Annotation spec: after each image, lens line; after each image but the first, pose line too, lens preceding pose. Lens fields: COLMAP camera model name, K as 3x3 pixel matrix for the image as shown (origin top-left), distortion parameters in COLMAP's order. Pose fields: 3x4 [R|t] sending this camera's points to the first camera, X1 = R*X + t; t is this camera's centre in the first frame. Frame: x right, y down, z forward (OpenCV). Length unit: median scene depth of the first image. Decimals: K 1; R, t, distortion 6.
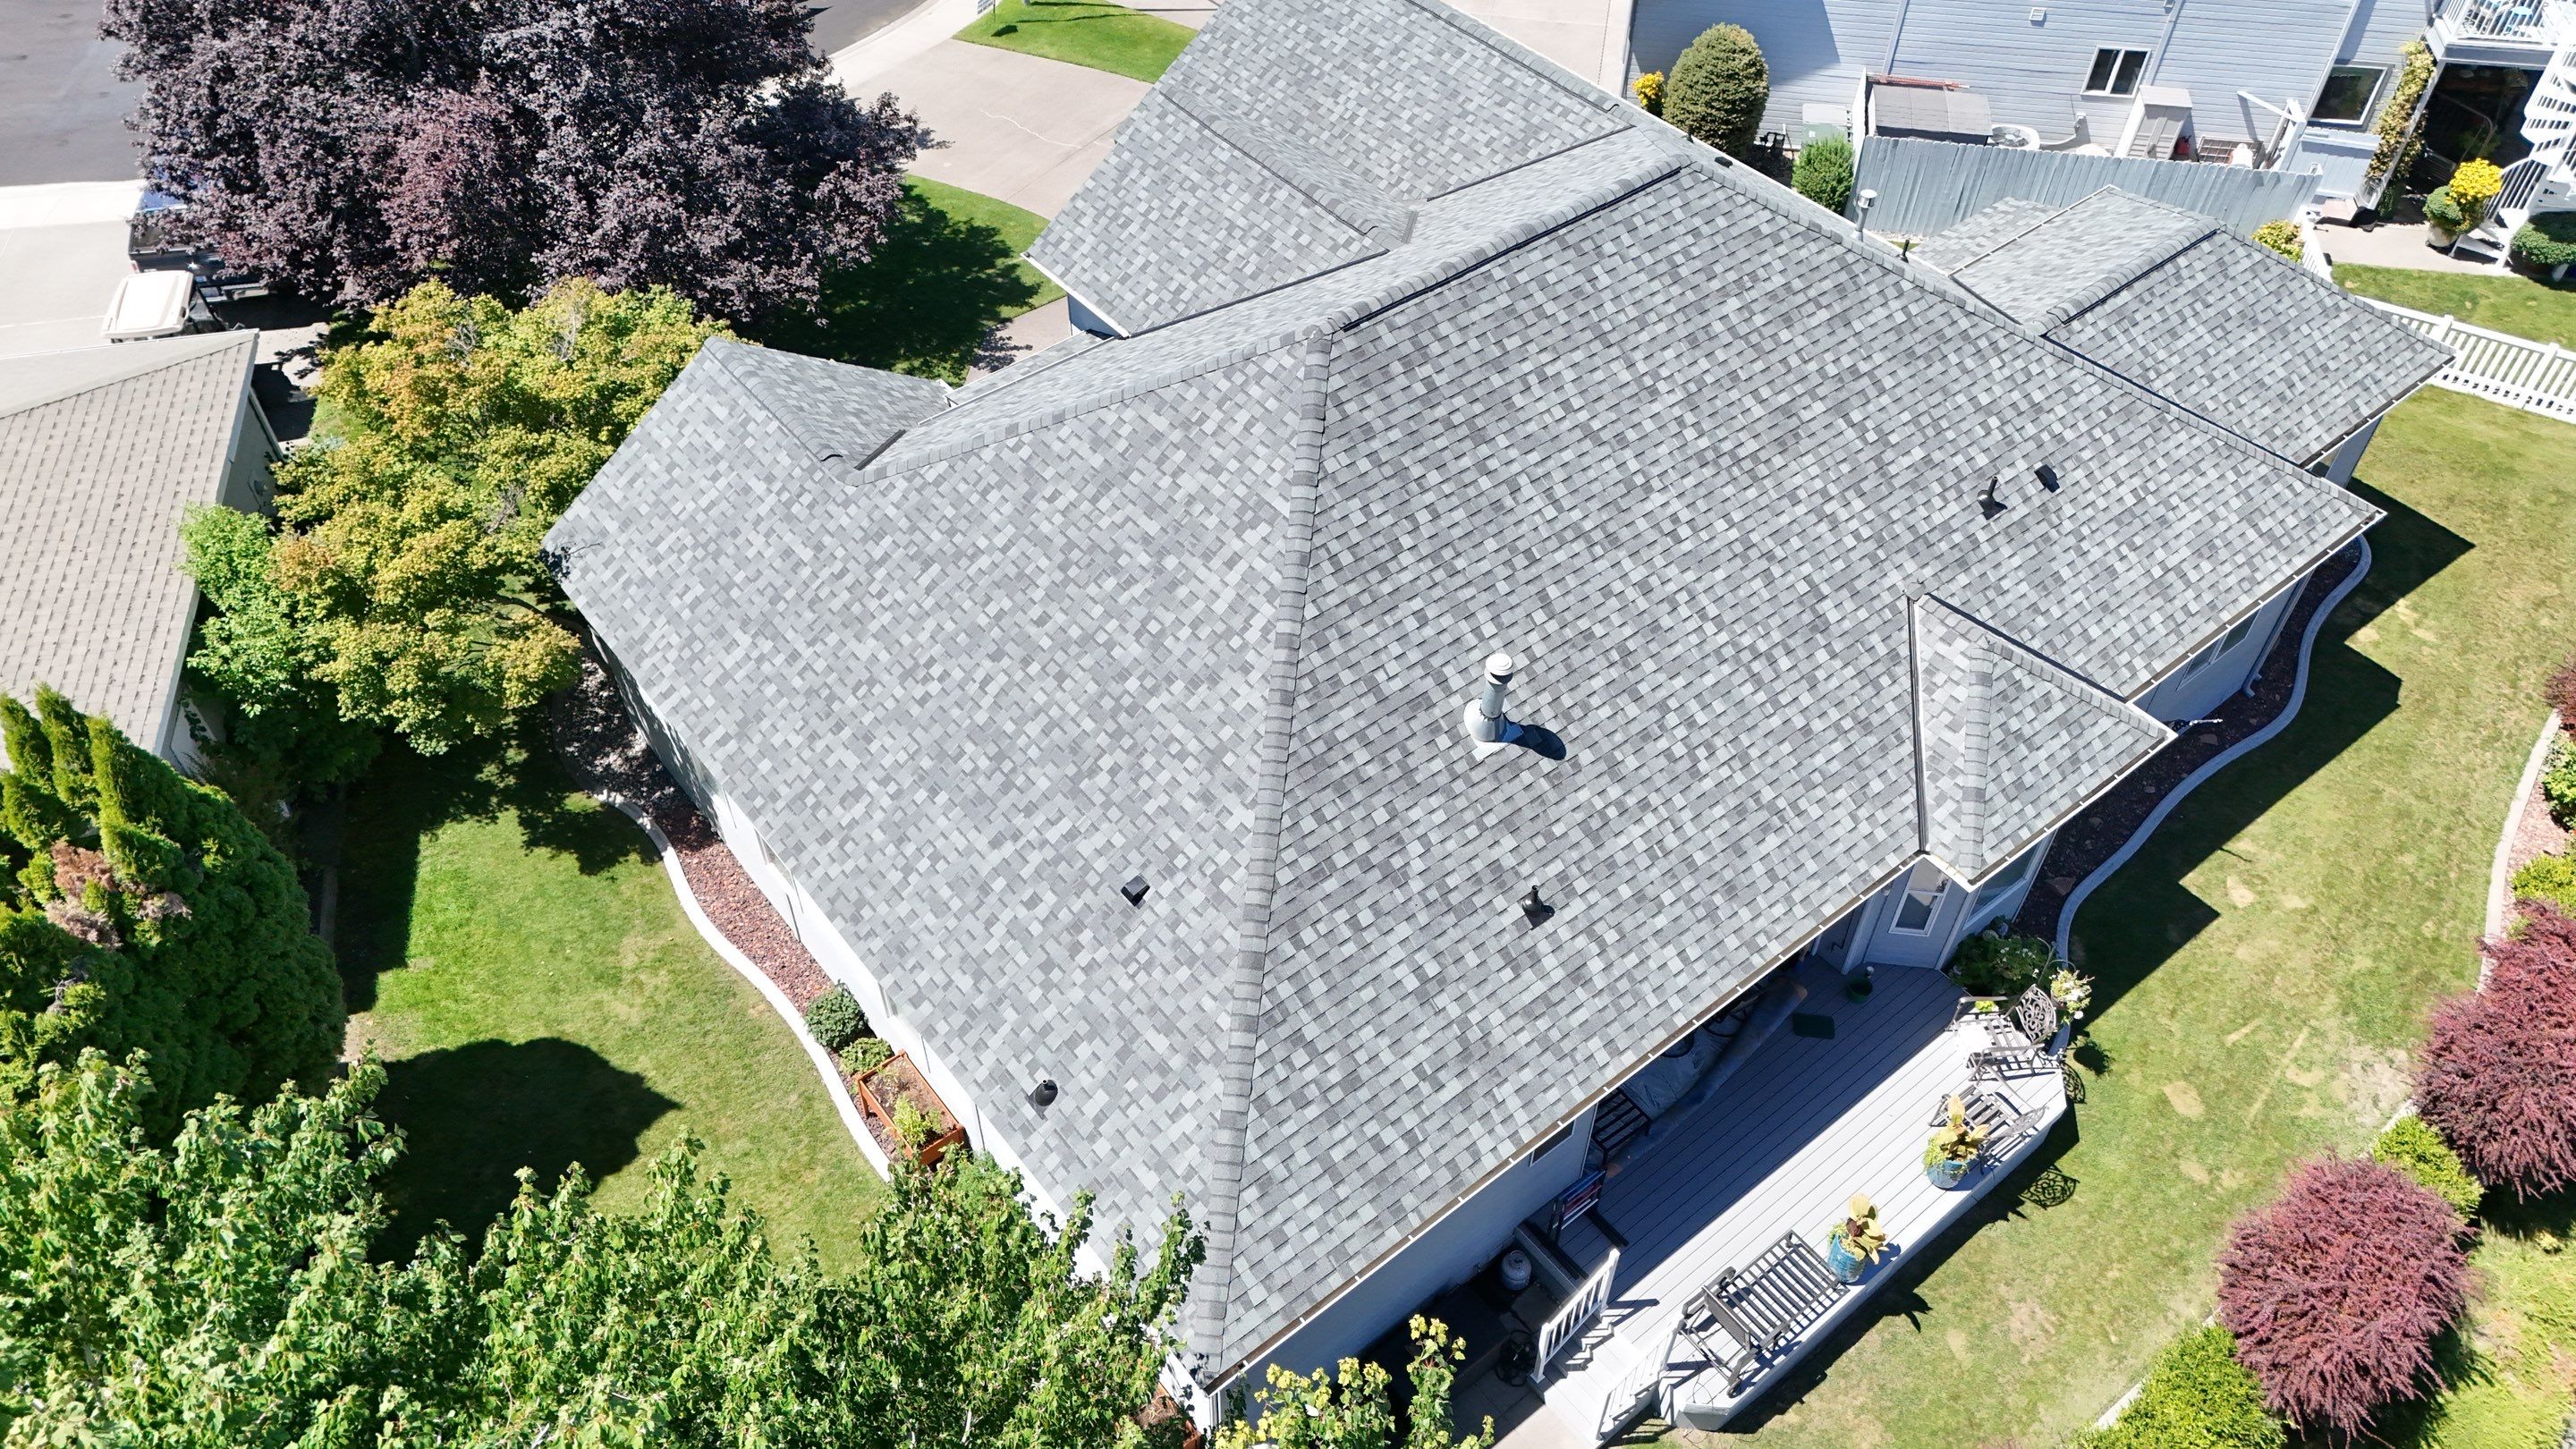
lens RADIAL K [[1892.7, 0, 1288.0], [0, 1892.7, 724.5], [0, 0, 1]] dist [0.074592, -0.071785]
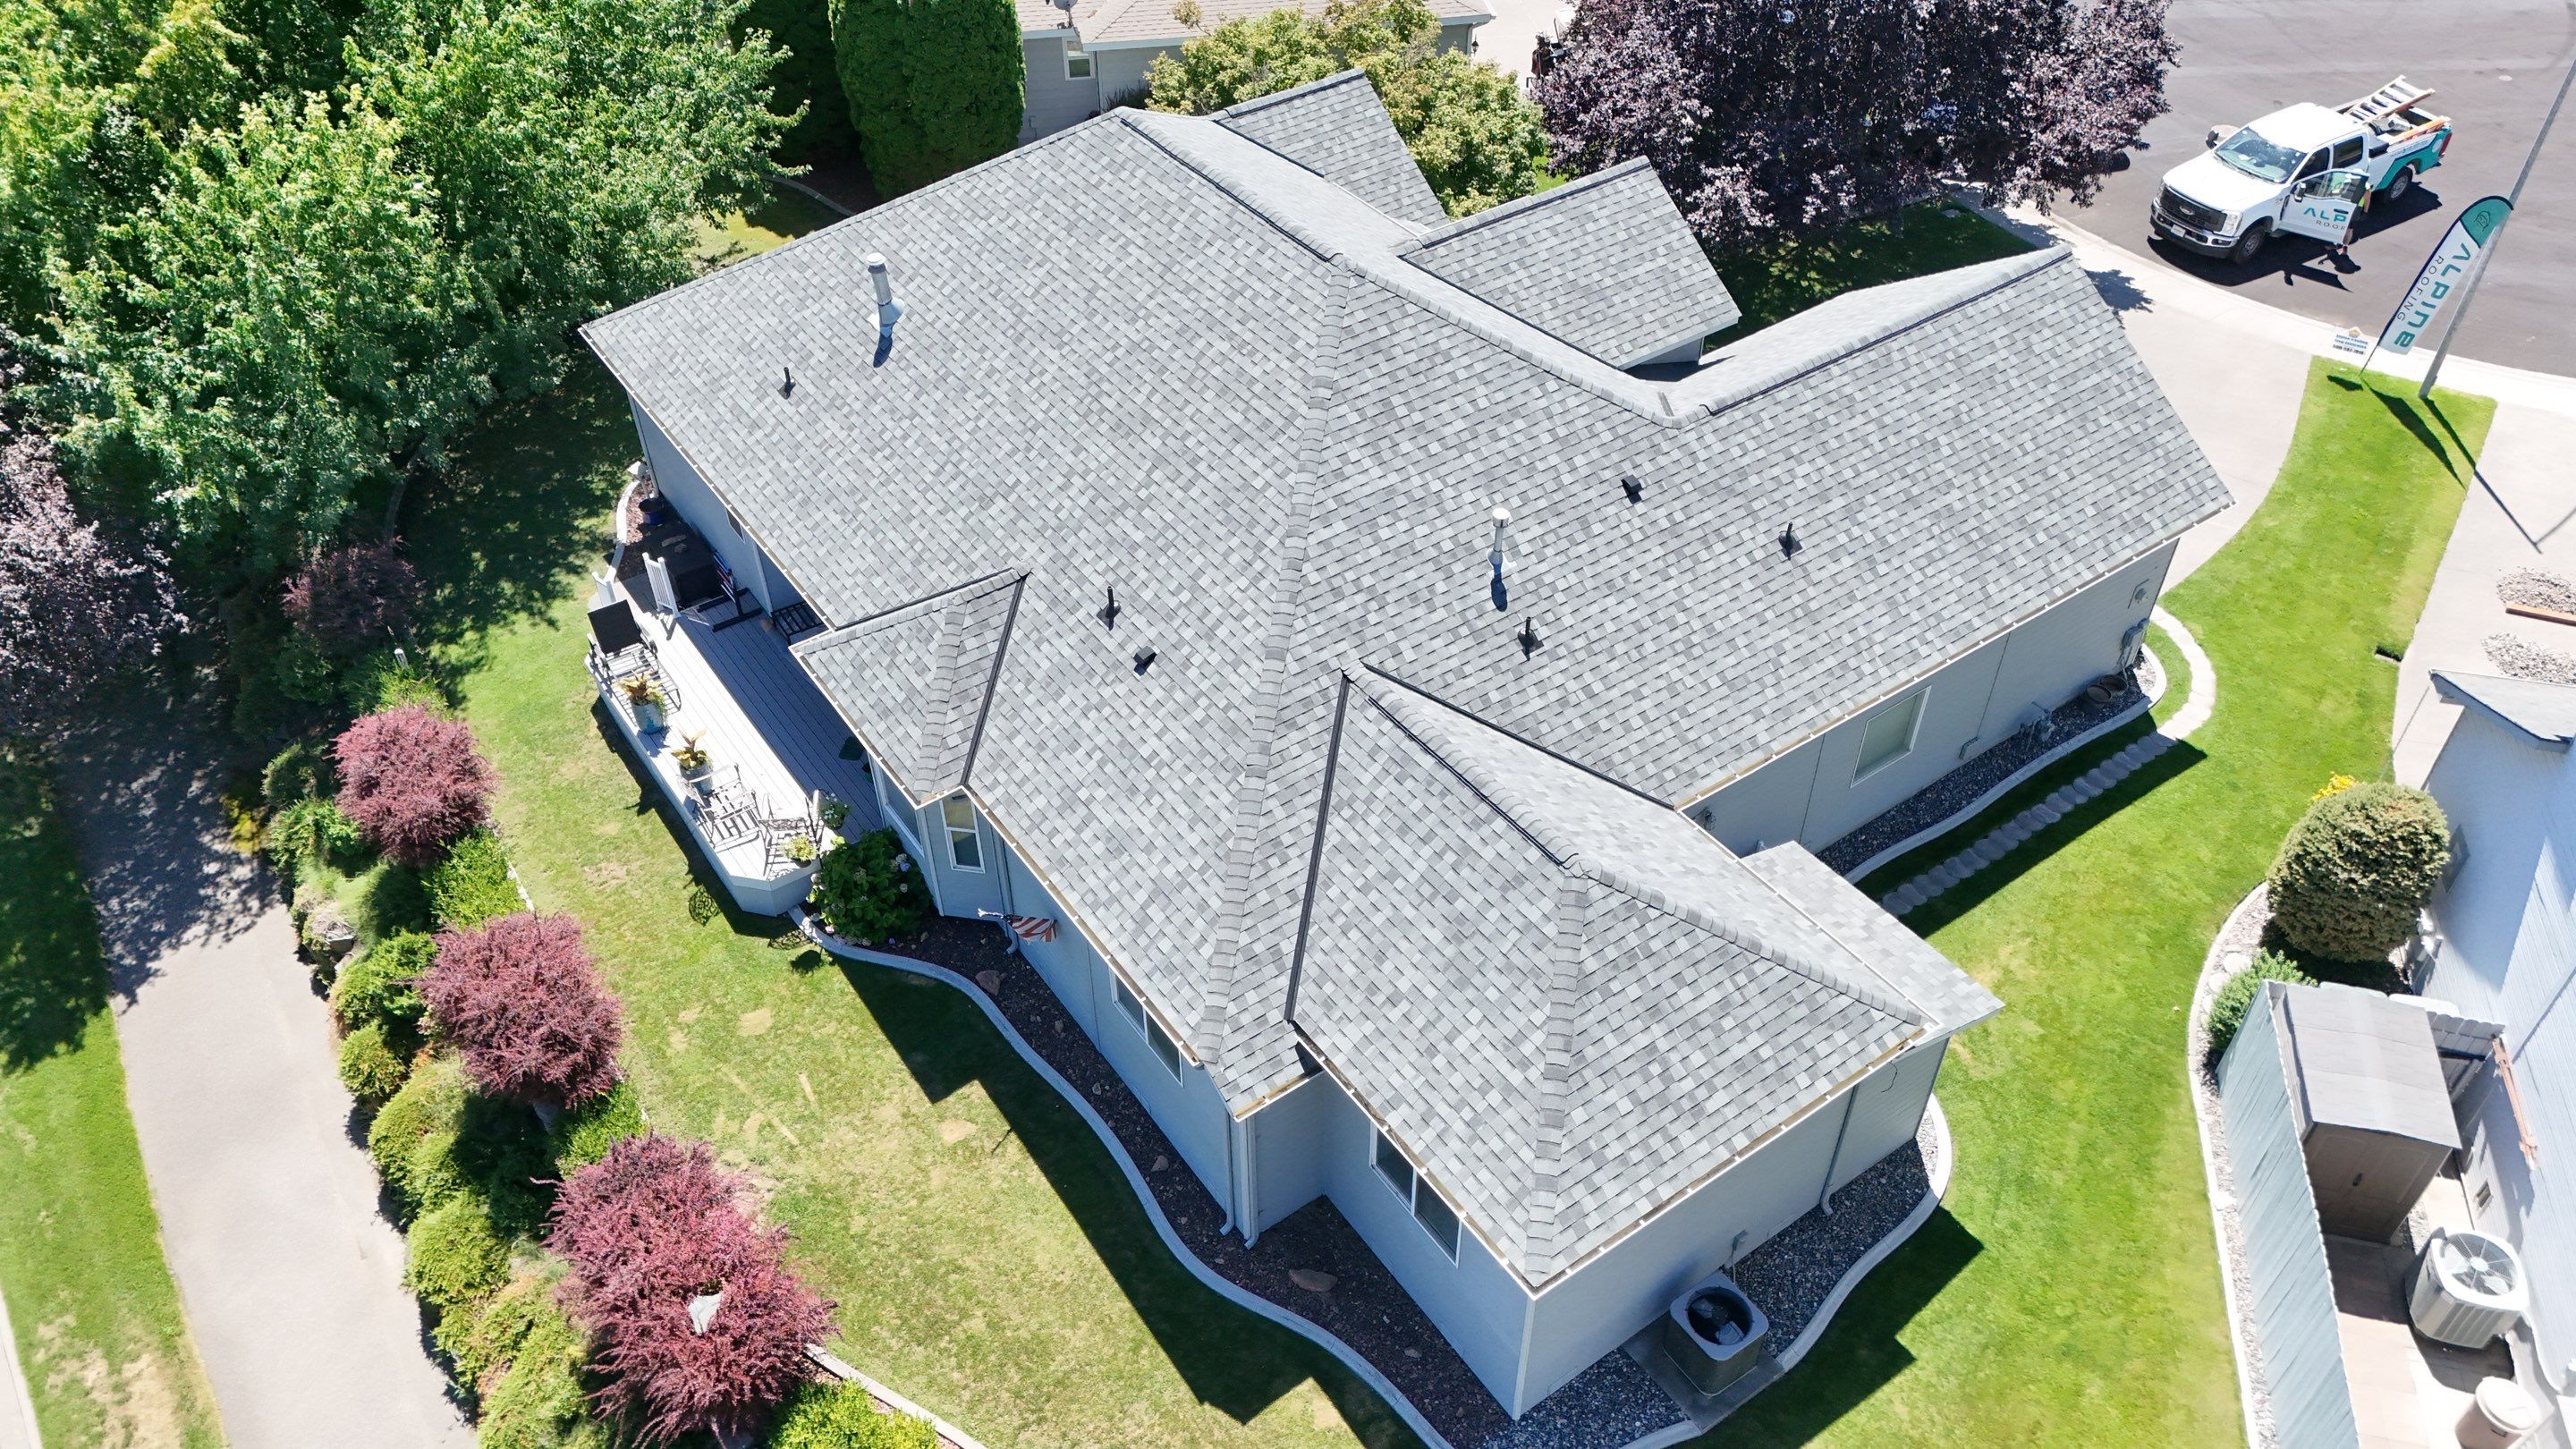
lens RADIAL K [[1892.7, 0, 1288.0], [0, 1892.7, 724.5], [0, 0, 1]] dist [0.074592, -0.071785]
pose [[-0.063346, 0.663744, -0.745273, 1.196573], [-0.720427, 0.486370, 0.494397, -0.682931], [0.690631, 0.568233, 0.447370, 0.639467]]
